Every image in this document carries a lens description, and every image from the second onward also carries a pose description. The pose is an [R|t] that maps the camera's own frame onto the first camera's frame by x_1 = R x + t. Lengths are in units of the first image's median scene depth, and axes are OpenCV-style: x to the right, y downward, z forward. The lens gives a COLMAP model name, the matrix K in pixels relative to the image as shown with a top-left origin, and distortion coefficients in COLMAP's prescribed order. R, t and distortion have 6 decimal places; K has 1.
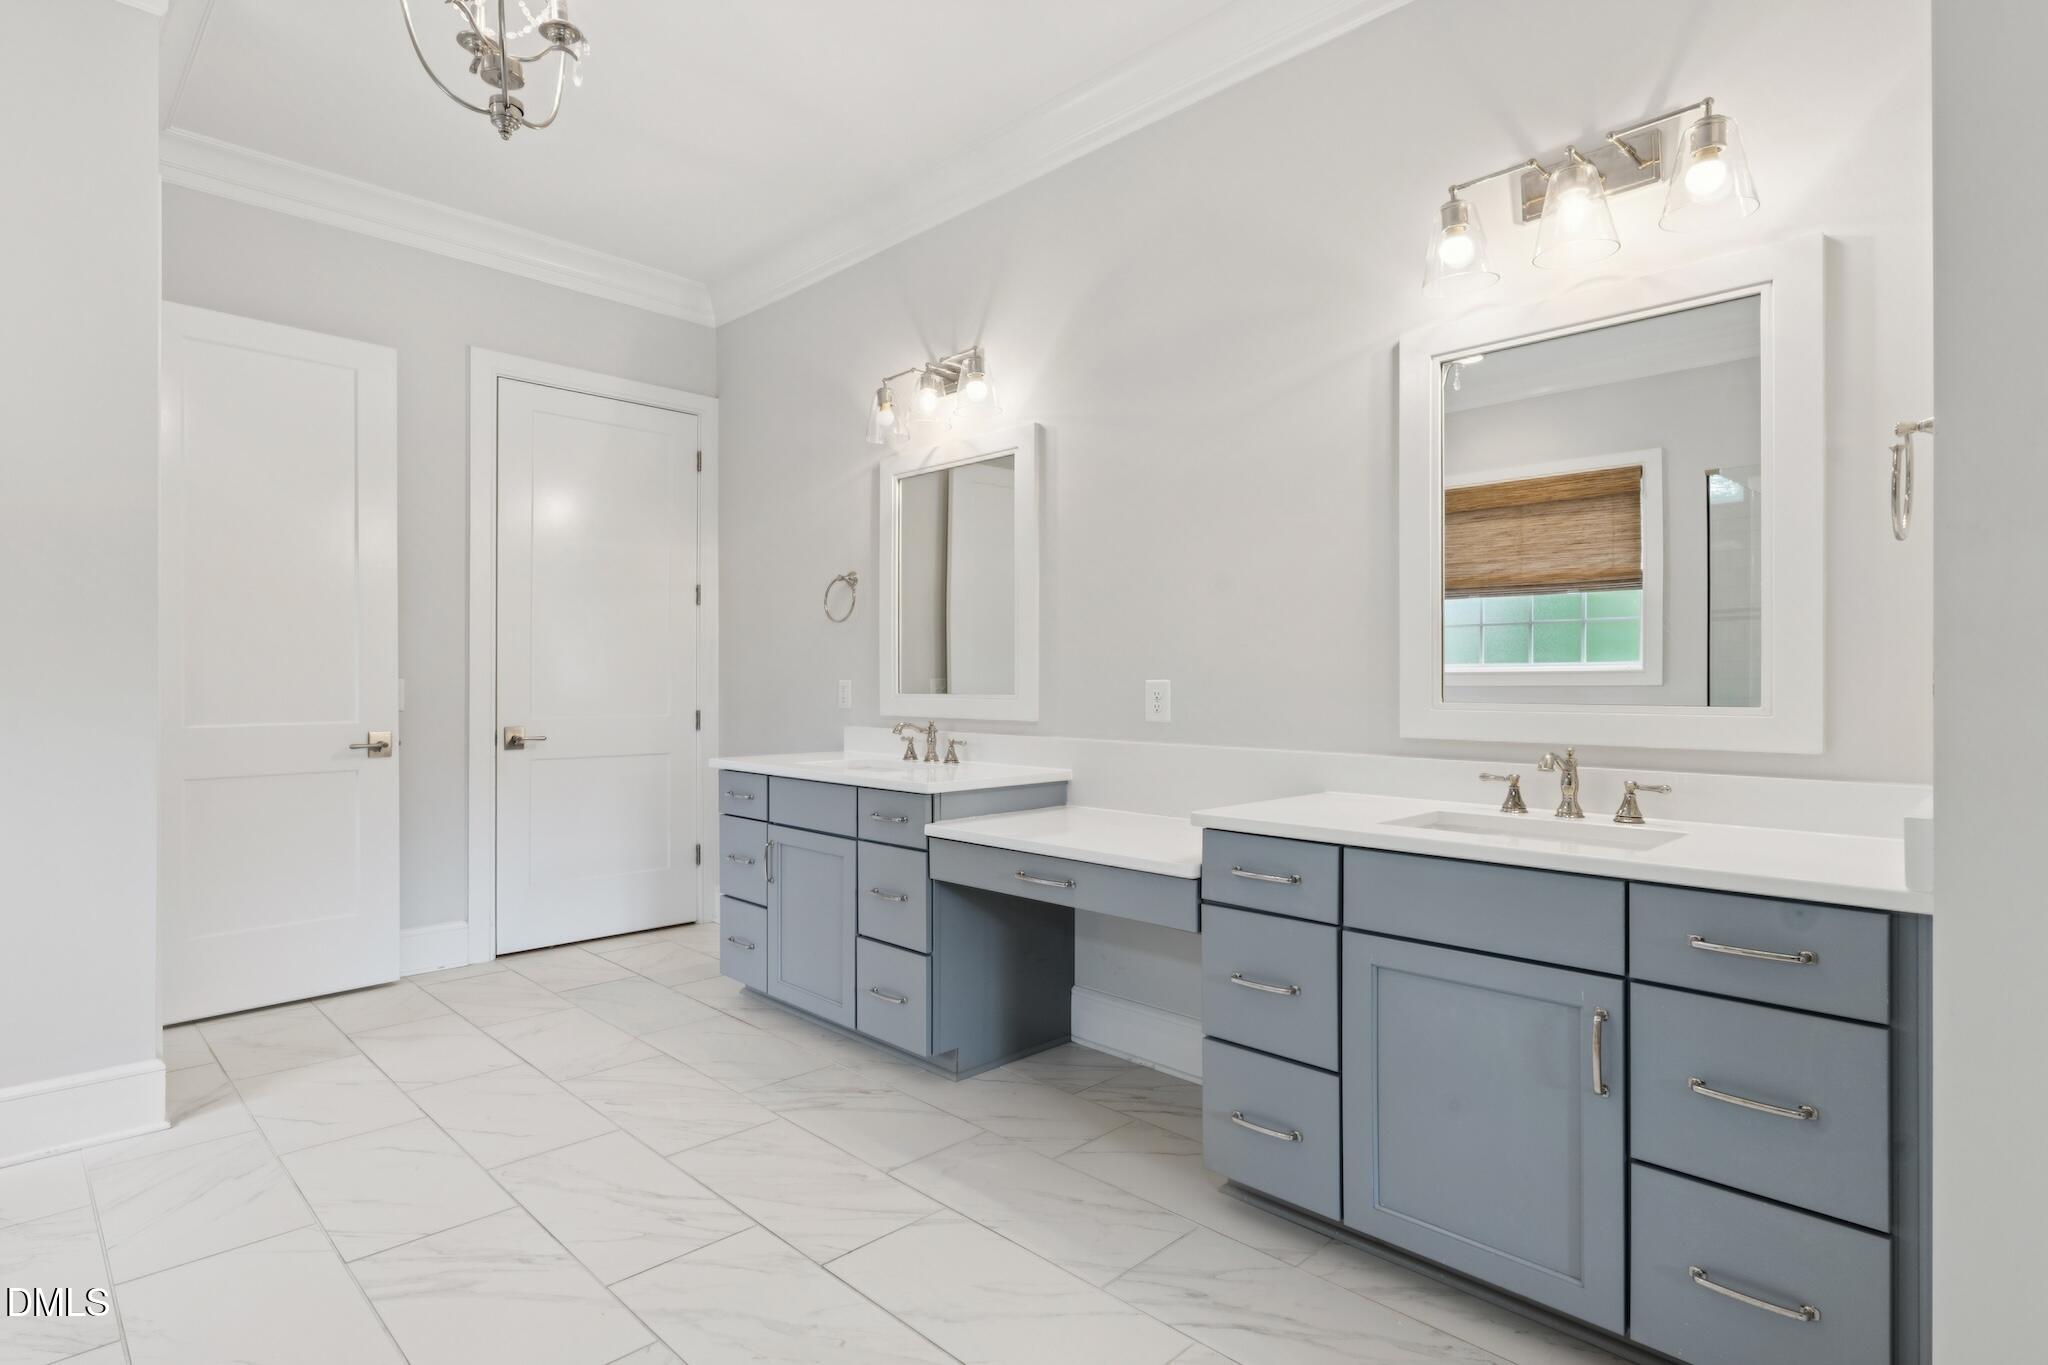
lens RADIAL K [[1041.7, 0, 1022.3], [0, 1041.7, 678.8], [0, 0, 1]] dist [-0.007387, 0.005343]
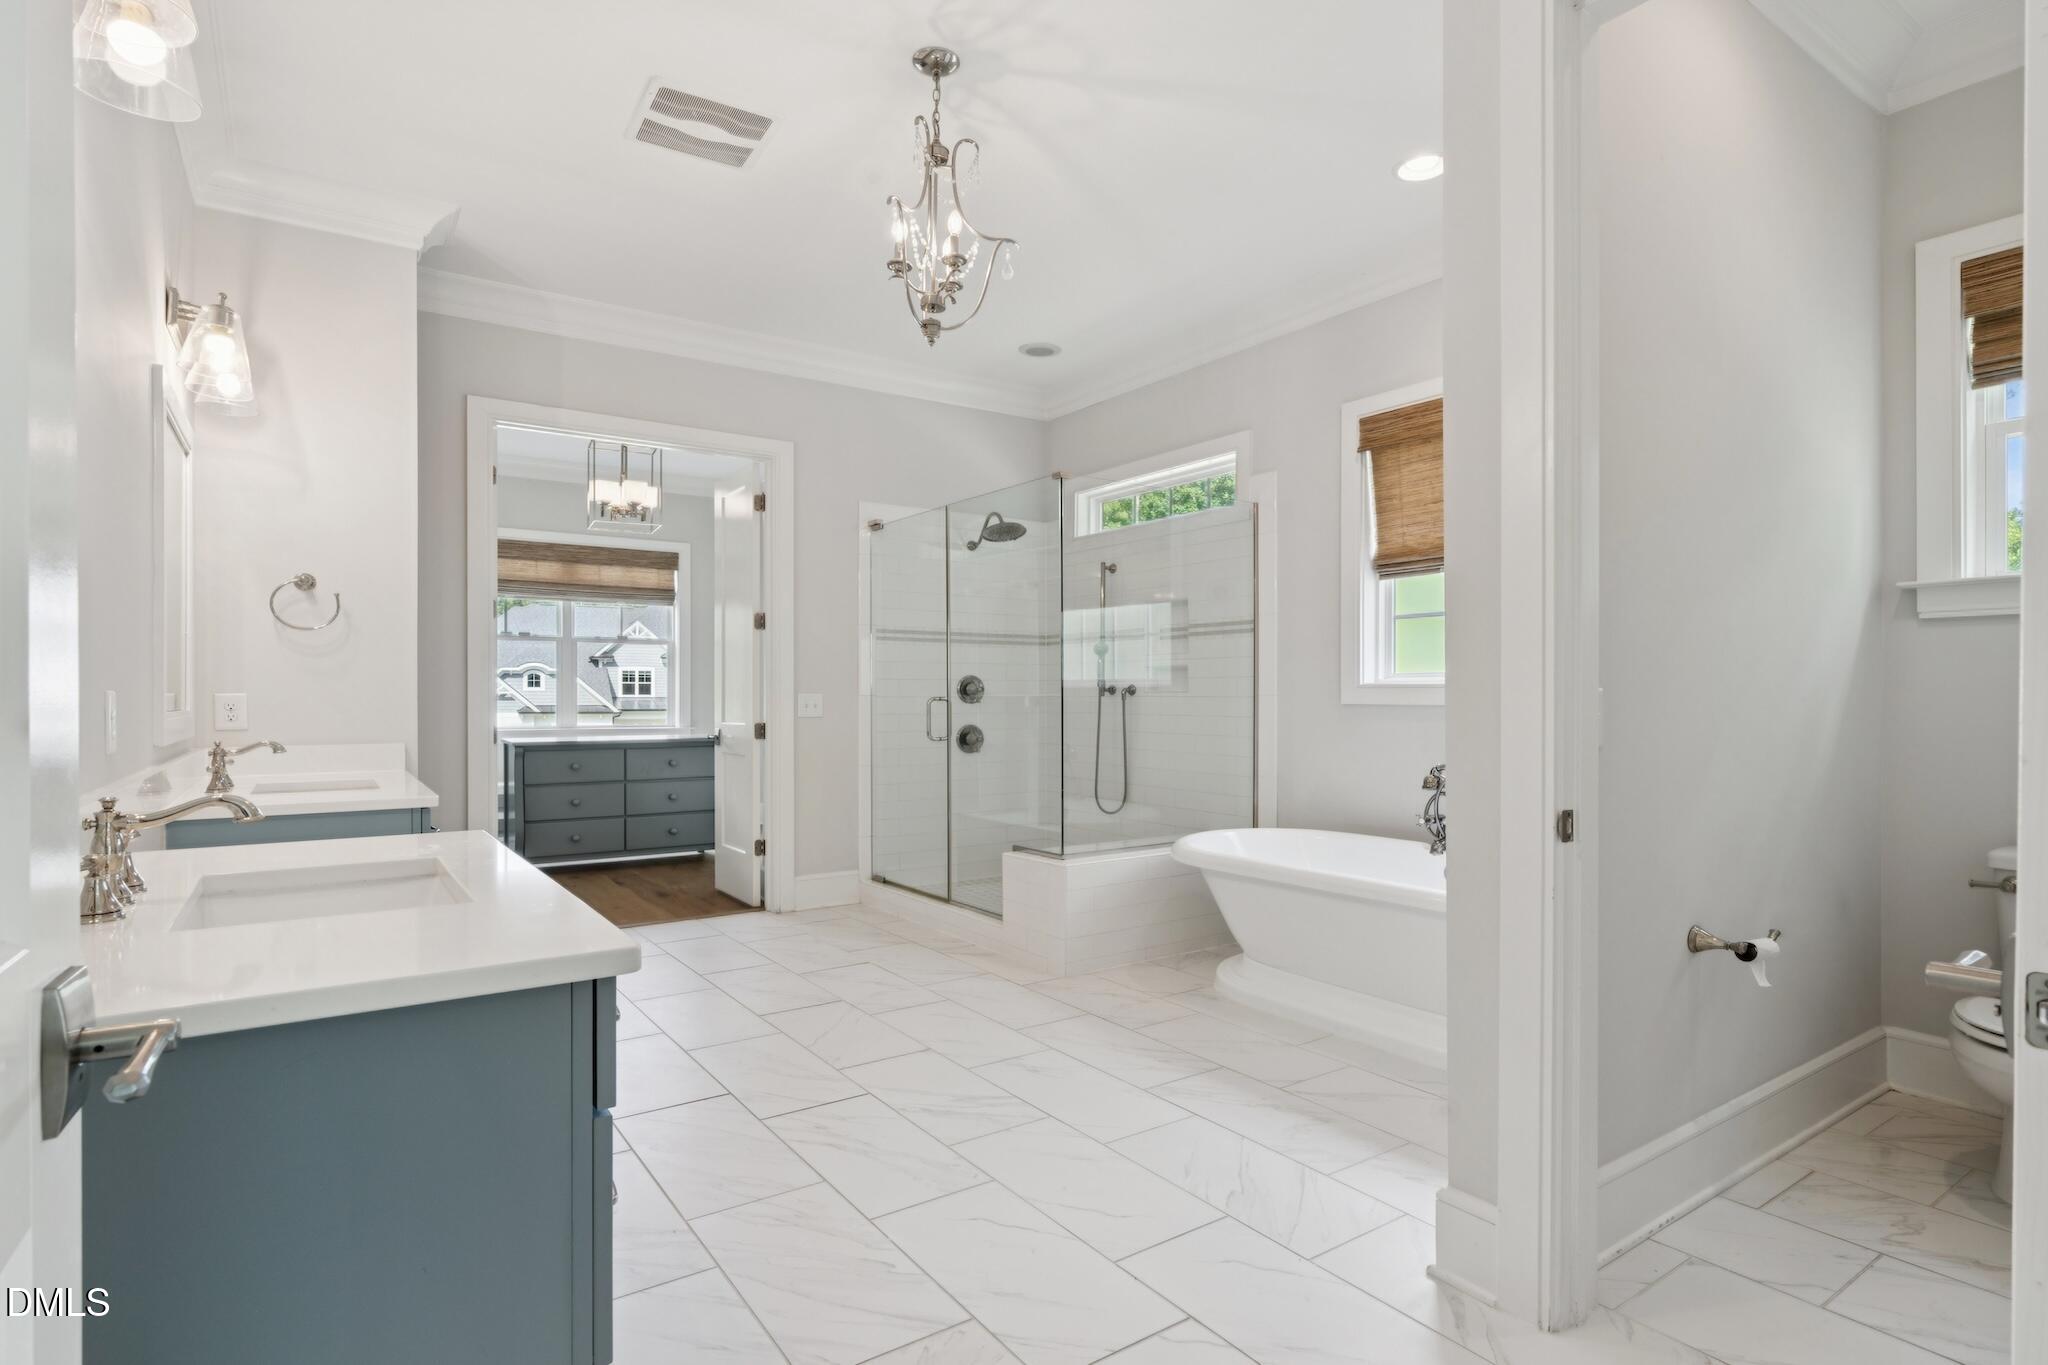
lens RADIAL K [[1041.7, 0, 1013.2], [0, 1041.7, 698.2], [0, 0, 1]] dist [-0.007387, 0.005343]
pose [[-0.981421, -0.002762, 0.191848, -0.588361], [-0.002767, 0.999996, 0.000242, 0.004384], [-0.191848, -0.000293, -0.981425, 1.609113]]
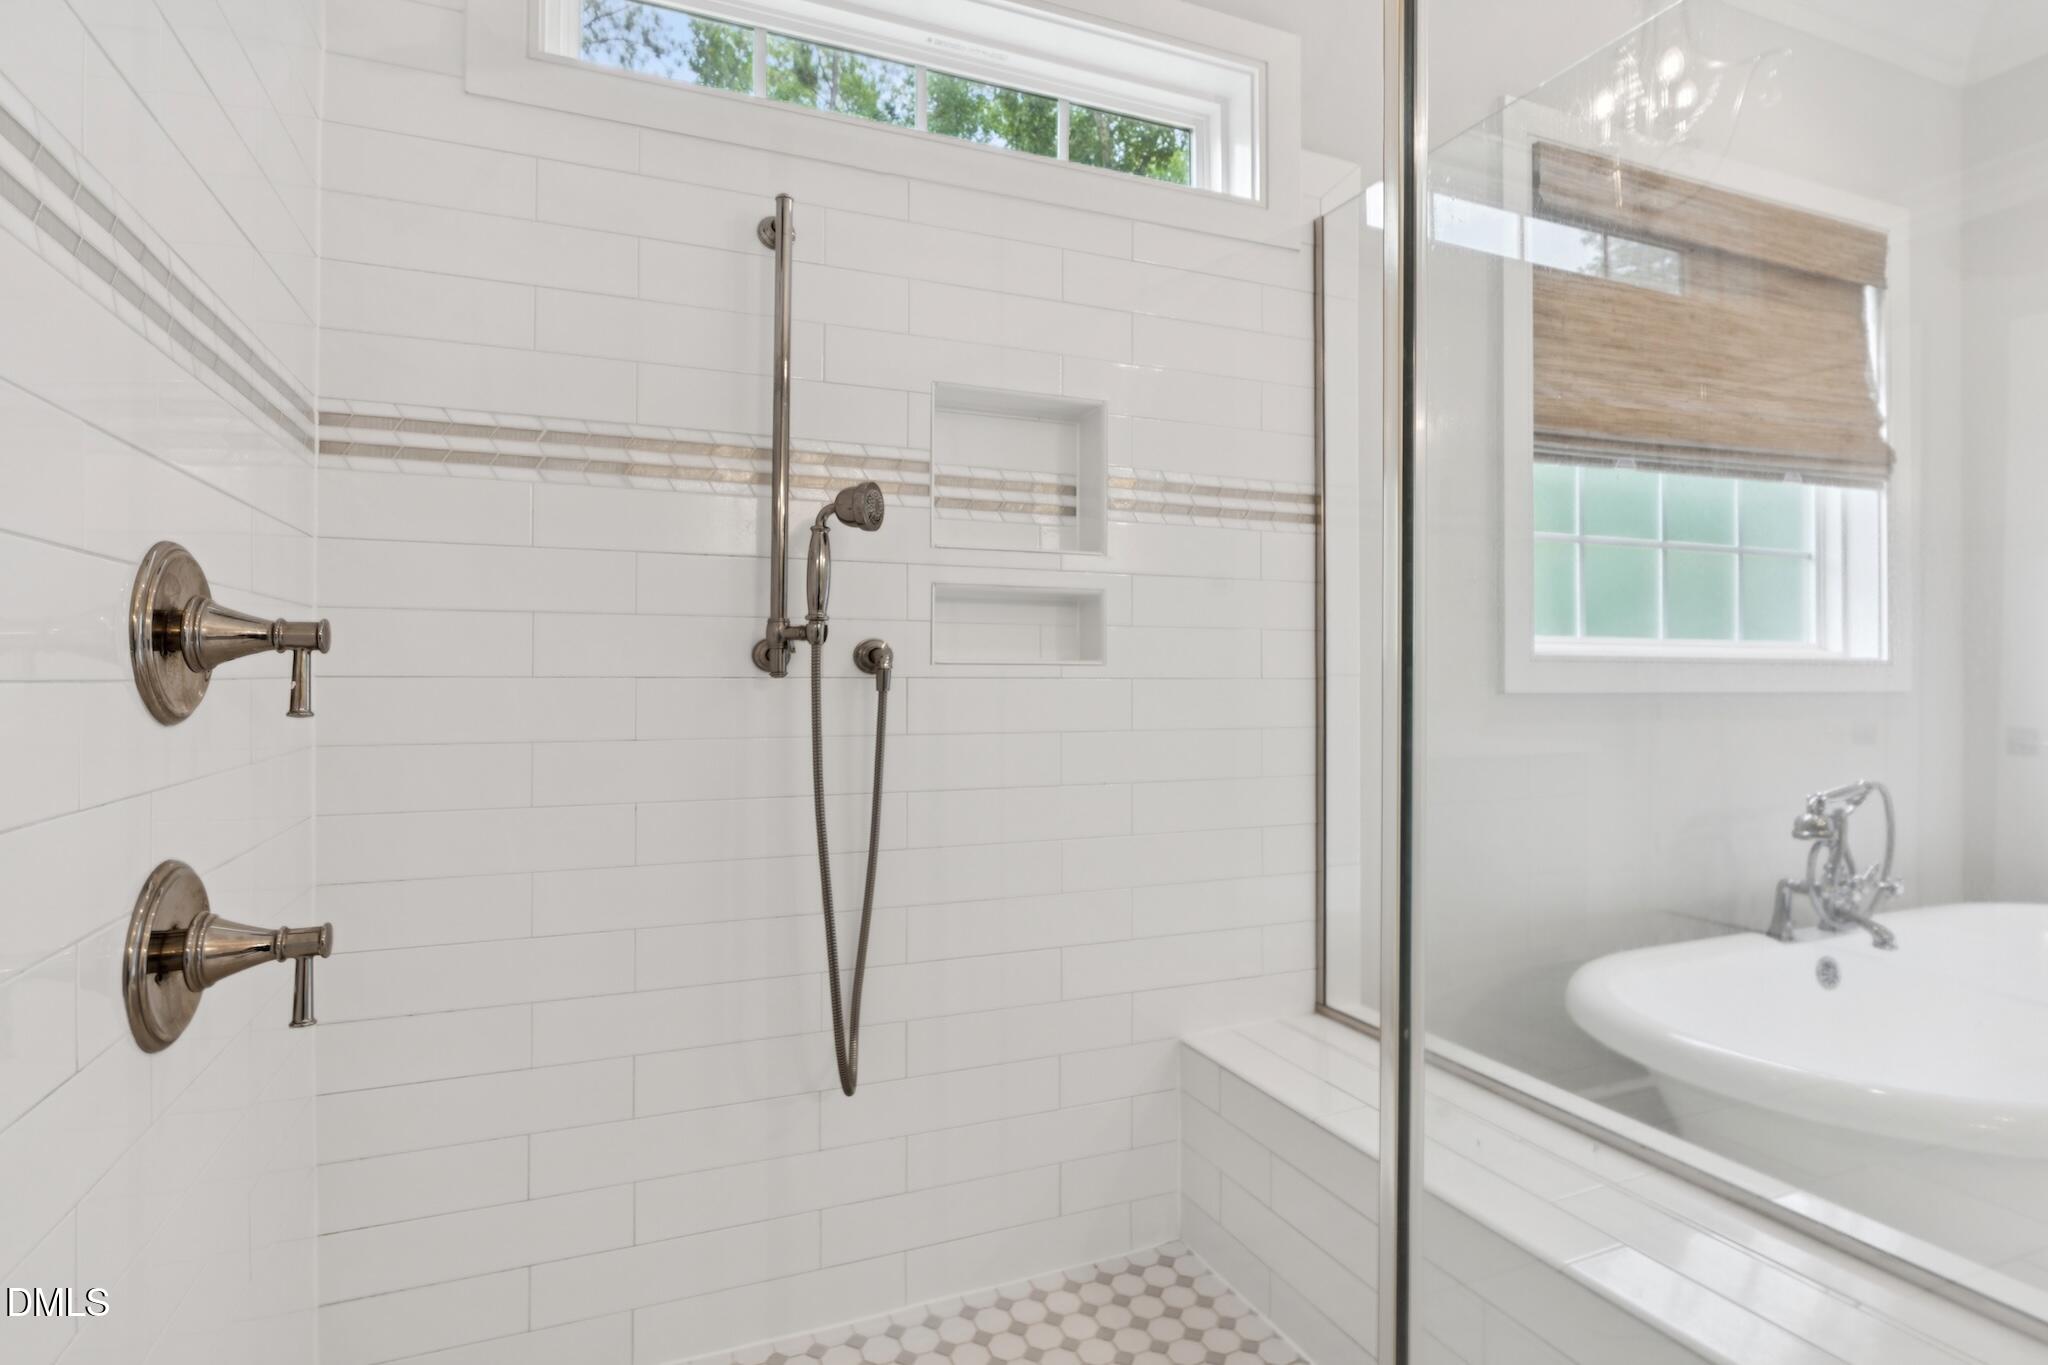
lens RADIAL K [[1041.7, 0, 1021.8], [0, 1041.7, 672.1], [0, 0, 1]] dist [-0.007387, 0.005343]
pose [[-0.382926, -0.005104, -0.923765, 0.077729], [-0.000122, 0.999985, -0.005474, 0.001414], [0.923779, -0.001983, -0.382921, -0.026539]]
